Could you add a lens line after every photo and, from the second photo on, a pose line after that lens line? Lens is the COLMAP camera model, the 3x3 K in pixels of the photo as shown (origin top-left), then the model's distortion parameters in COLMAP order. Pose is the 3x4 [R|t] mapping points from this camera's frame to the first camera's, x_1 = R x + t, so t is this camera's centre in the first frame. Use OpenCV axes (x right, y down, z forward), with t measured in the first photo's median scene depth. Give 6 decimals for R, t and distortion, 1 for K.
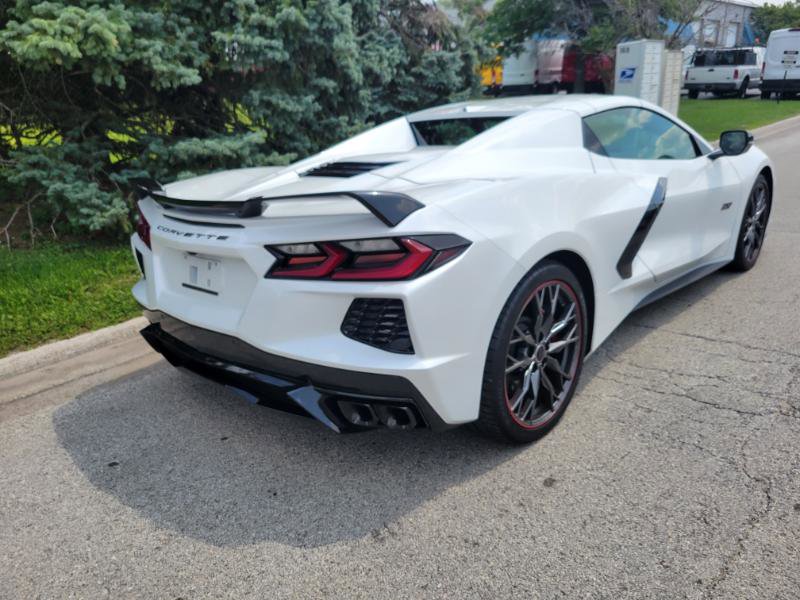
lens RADIAL K [[611.6, 0, 379.4], [0, 611.6, 289.1], [0, 0, 1]] dist [0.013483, -0.004480]
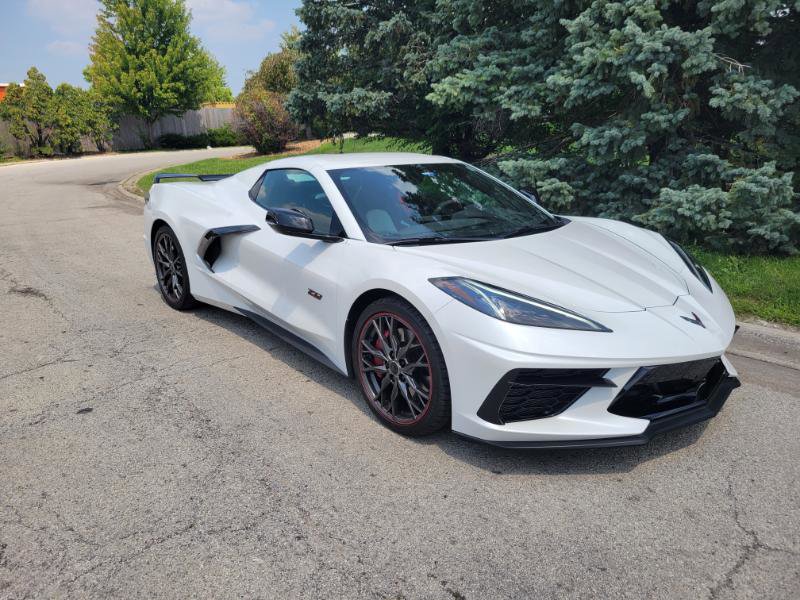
lens RADIAL K [[590.9, 0, 398.1], [0, 590.9, 298.4], [0, 0, 1]] dist [0.036260, -0.019965]
pose [[-0.094454, 0.334811, -0.937539, 1.374290], [-0.276237, 0.895955, 0.347790, -0.467716], [0.956437, 0.291833, 0.007861, 1.111263]]
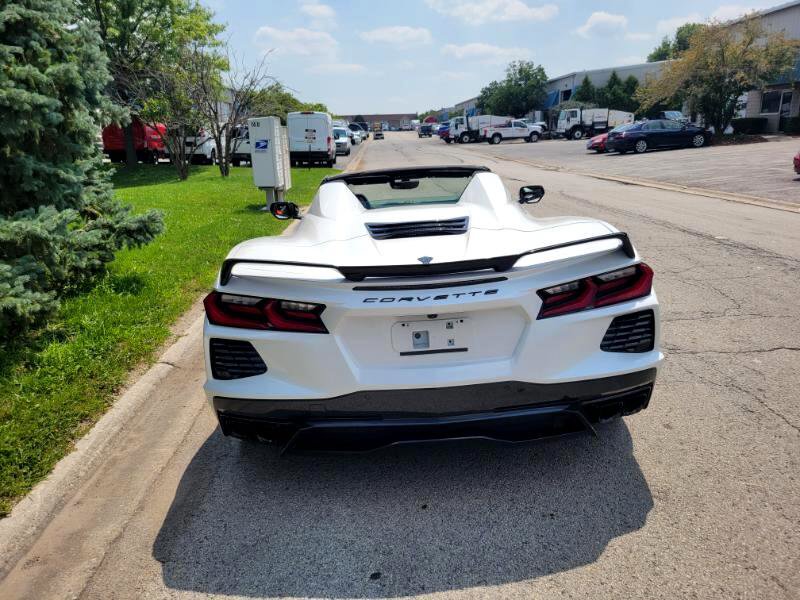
lens RADIAL K [[590.9, 0, 398.1], [0, 590.9, 298.4], [0, 0, 1]] dist [0.036260, -0.019965]
pose [[0.723652, -0.158218, 0.671784, -0.590892], [0.213498, 0.976943, 0.000106, -0.059792], [-0.656312, 0.143348, 0.740747, 0.191075]]
